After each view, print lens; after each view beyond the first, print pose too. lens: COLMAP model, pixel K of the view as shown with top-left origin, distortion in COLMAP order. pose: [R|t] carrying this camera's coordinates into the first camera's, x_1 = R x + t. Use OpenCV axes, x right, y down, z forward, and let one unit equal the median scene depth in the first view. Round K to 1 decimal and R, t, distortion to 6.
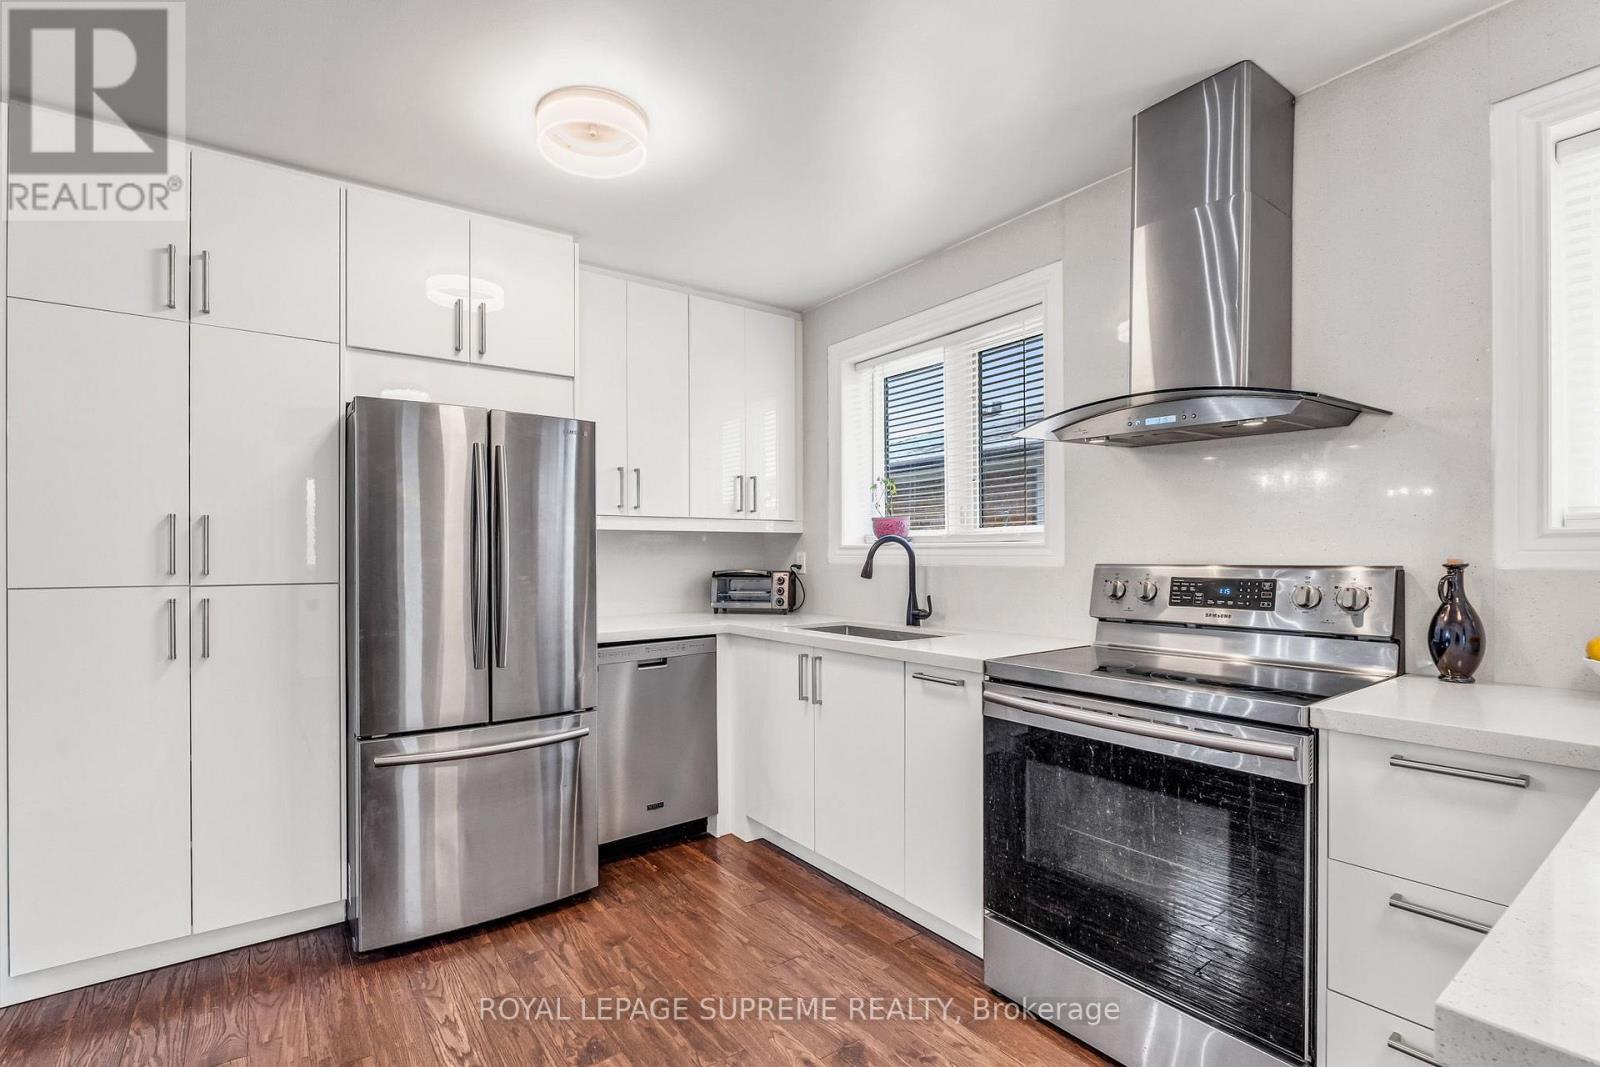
lens RADIAL K [[719.7, 0, 747.9], [0, 719.7, 558.5], [0, 0, 1]] dist [-0.015839, 0.000163]
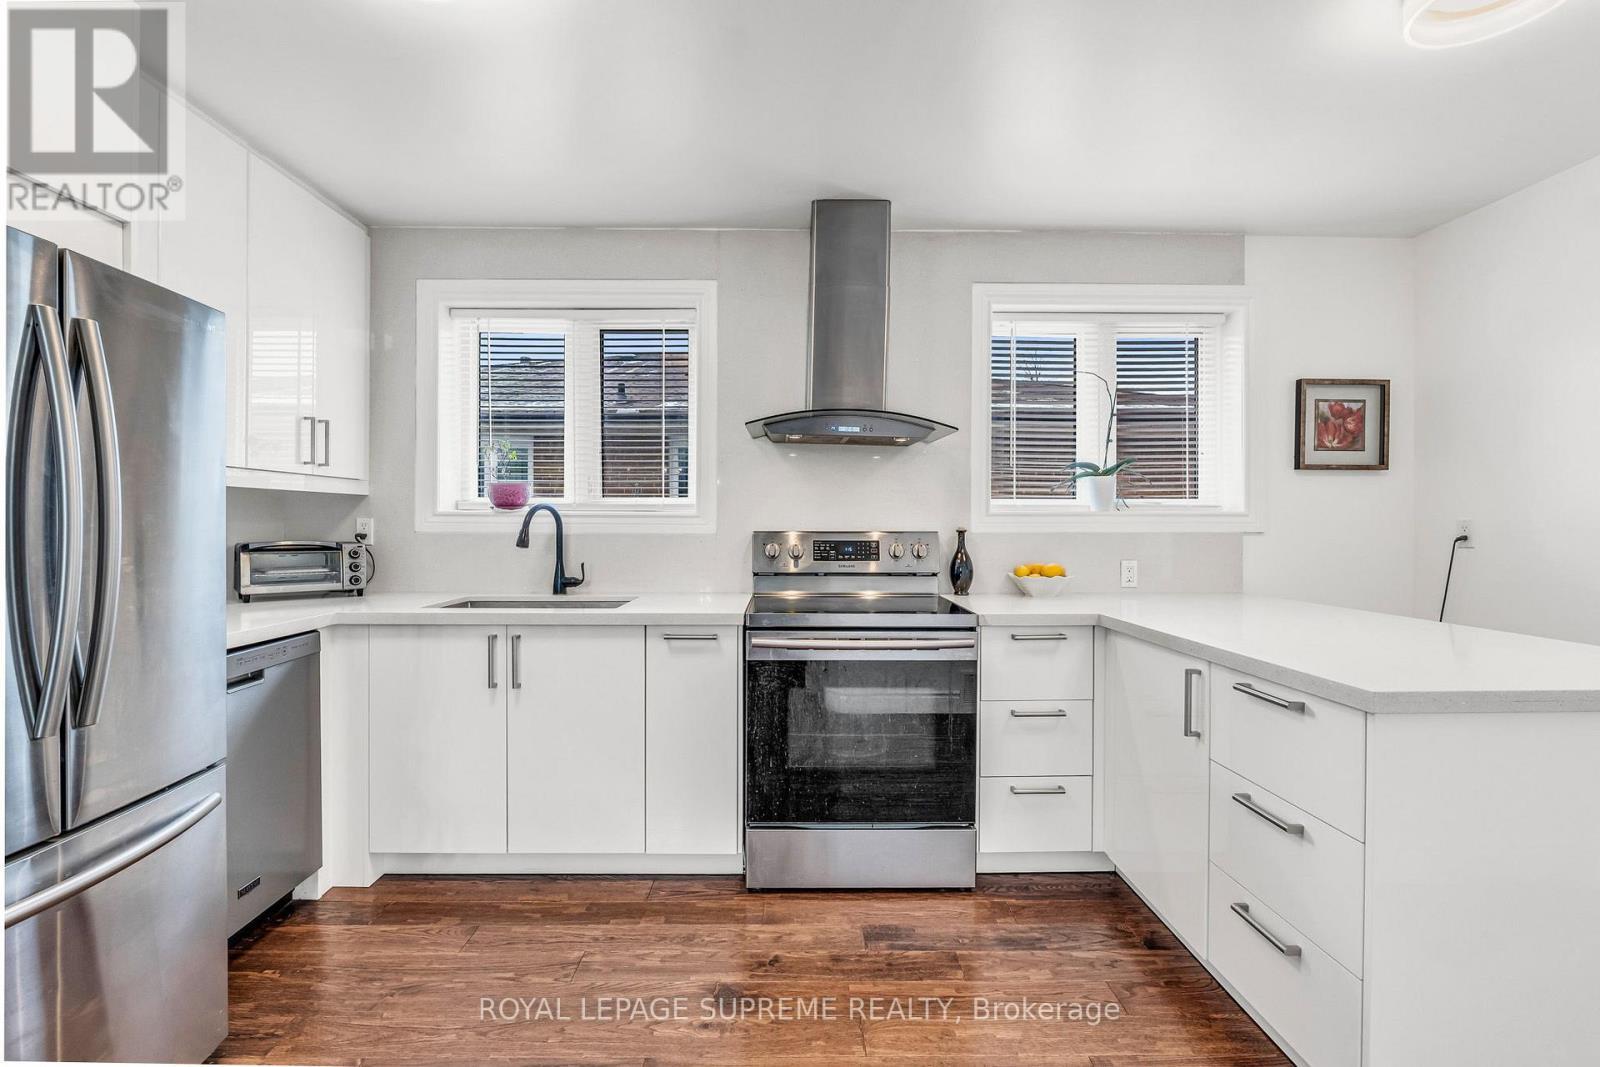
lens RADIAL K [[674.9, 0, 795.6], [0, 674.9, 528.1], [0, 0, 1]] dist [-0.014064, 0.000024]
pose [[0.557308, -0.001448, 0.830304, -0.472049], [-0.001190, 0.999996, 0.002543, -0.000949], [-0.830305, -0.002405, 0.557305, 0.275542]]
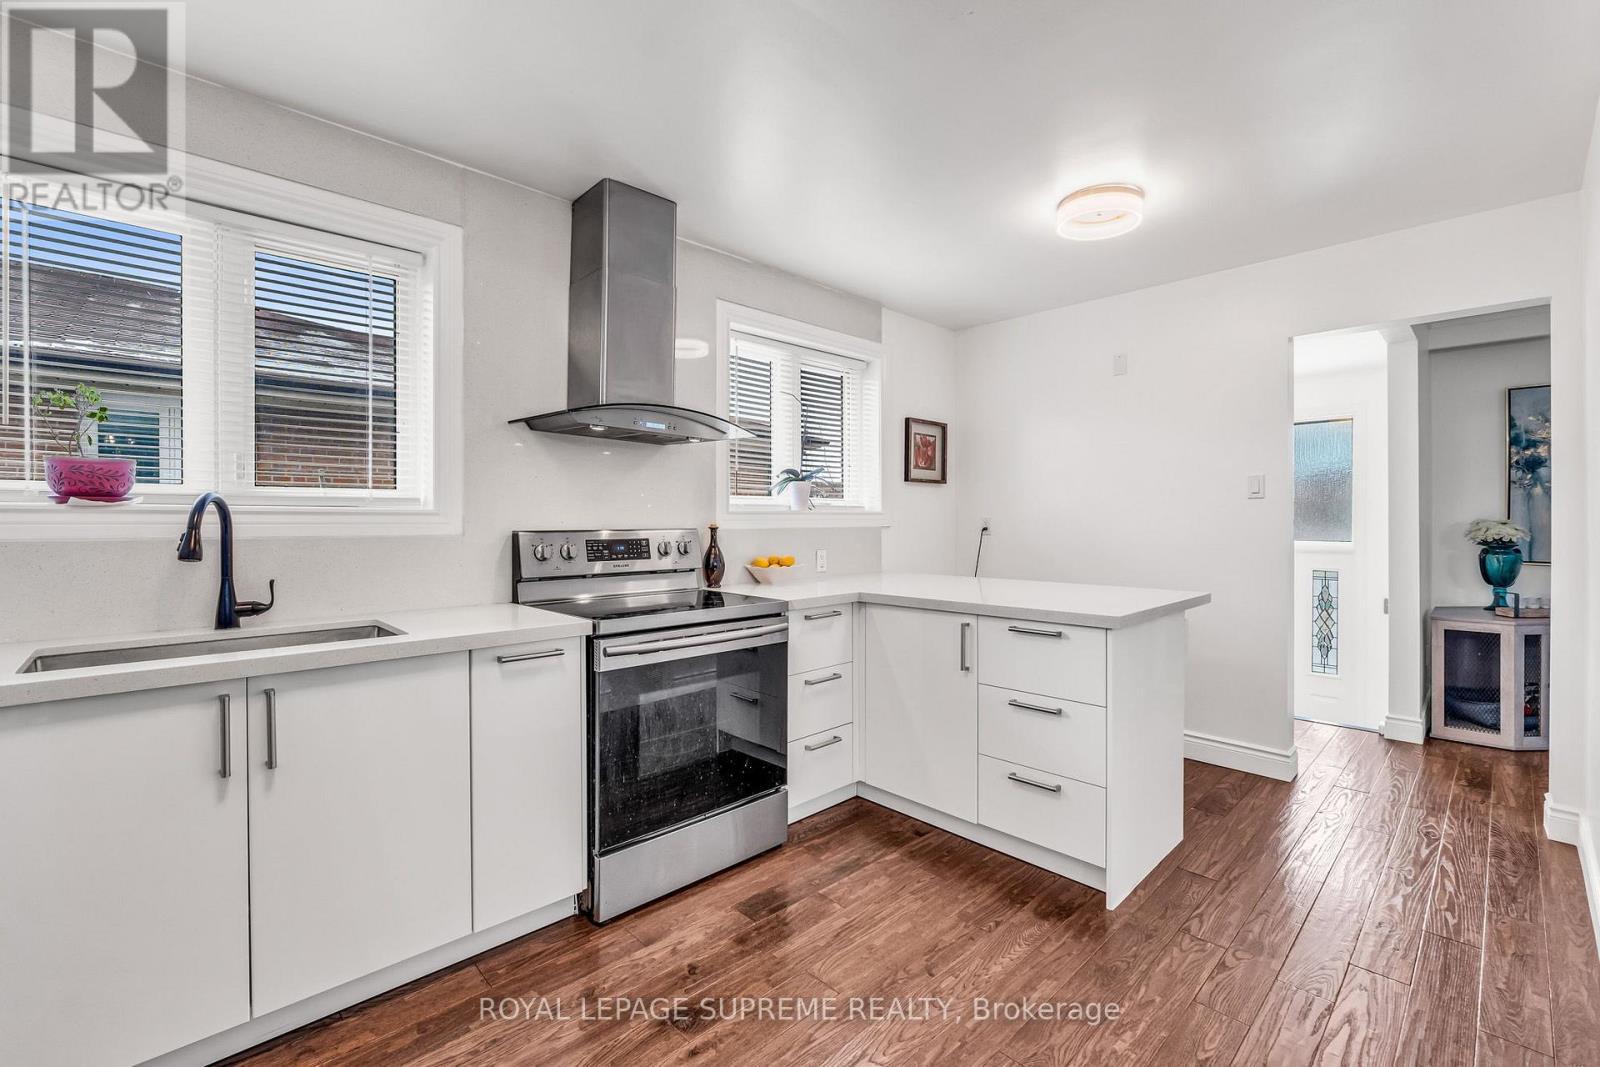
lens RADIAL K [[674.9, 0, 801.5], [0, 674.9, 526.2], [0, 0, 1]] dist [-0.014064, 0.000024]
pose [[-0.159939, -0.004618, 0.987116, -0.613912], [0.006244, 0.999964, 0.005690, -0.002705], [-0.987107, 0.007073, -0.159904, 0.745617]]
